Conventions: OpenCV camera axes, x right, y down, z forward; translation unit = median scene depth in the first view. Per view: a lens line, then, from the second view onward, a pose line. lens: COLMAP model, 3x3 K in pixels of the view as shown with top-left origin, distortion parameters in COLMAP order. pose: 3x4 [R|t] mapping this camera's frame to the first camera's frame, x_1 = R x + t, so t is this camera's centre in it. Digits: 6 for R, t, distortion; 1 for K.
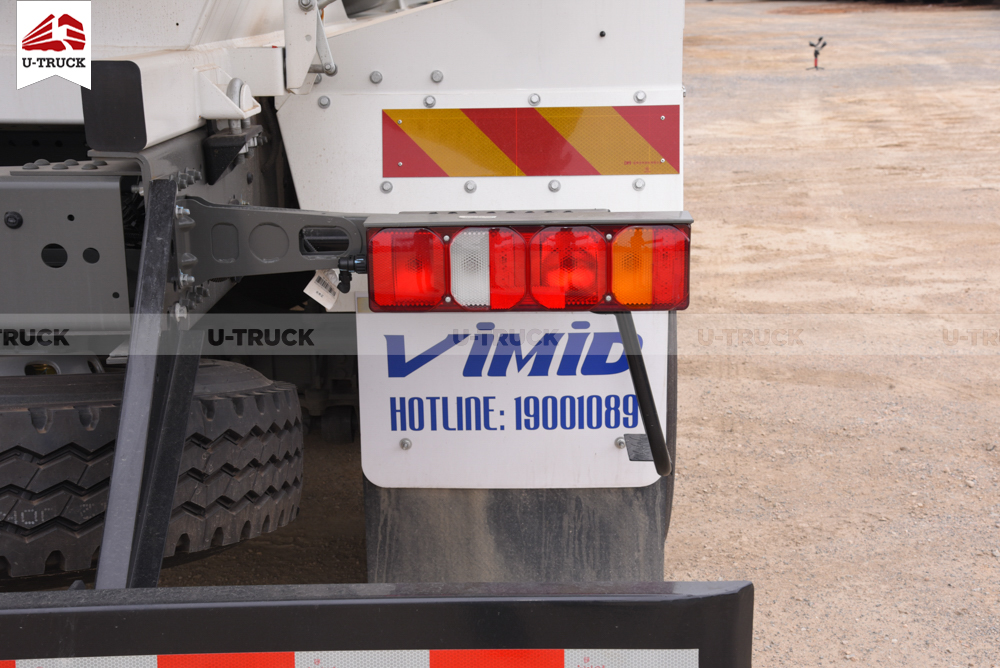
lens RADIAL K [[1614.4, 0, 500.0], [0, 1614.4, 334.0], [0, 0, 1]] dist [0.372482, 0.139455]
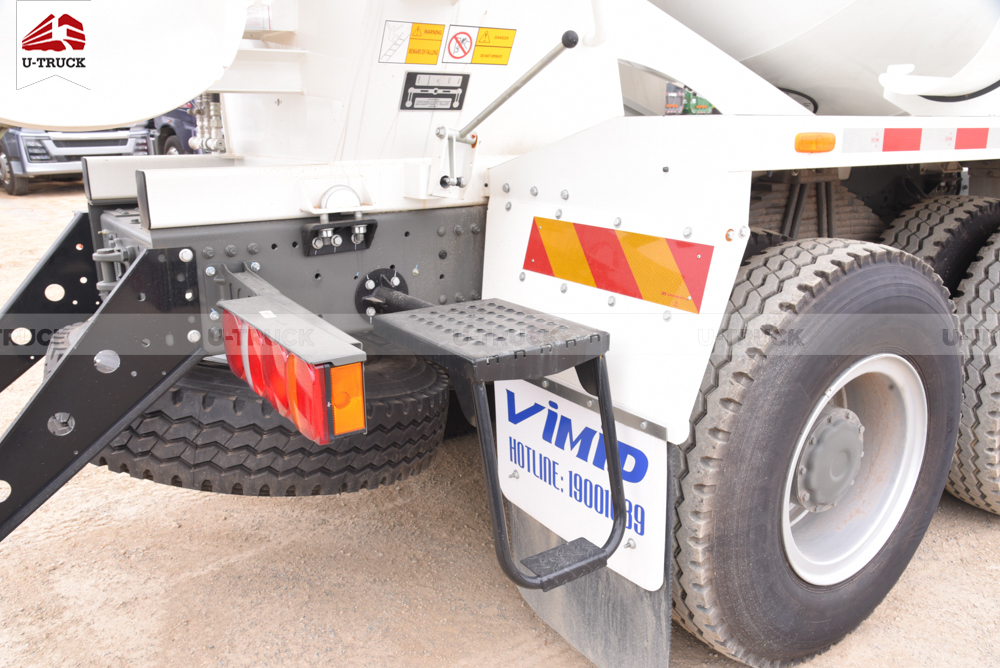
lens RADIAL K [[821.5, 0, 500.0], [0, 821.5, 334.0], [0, 0, 1]] dist [-0.034915, 0.002731]
pose [[0.581469, 0.224556, -0.781964, 0.425915], [-0.185516, 0.972429, 0.141301, -0.132524], [0.792135, 0.062905, 0.607096, 0.591117]]
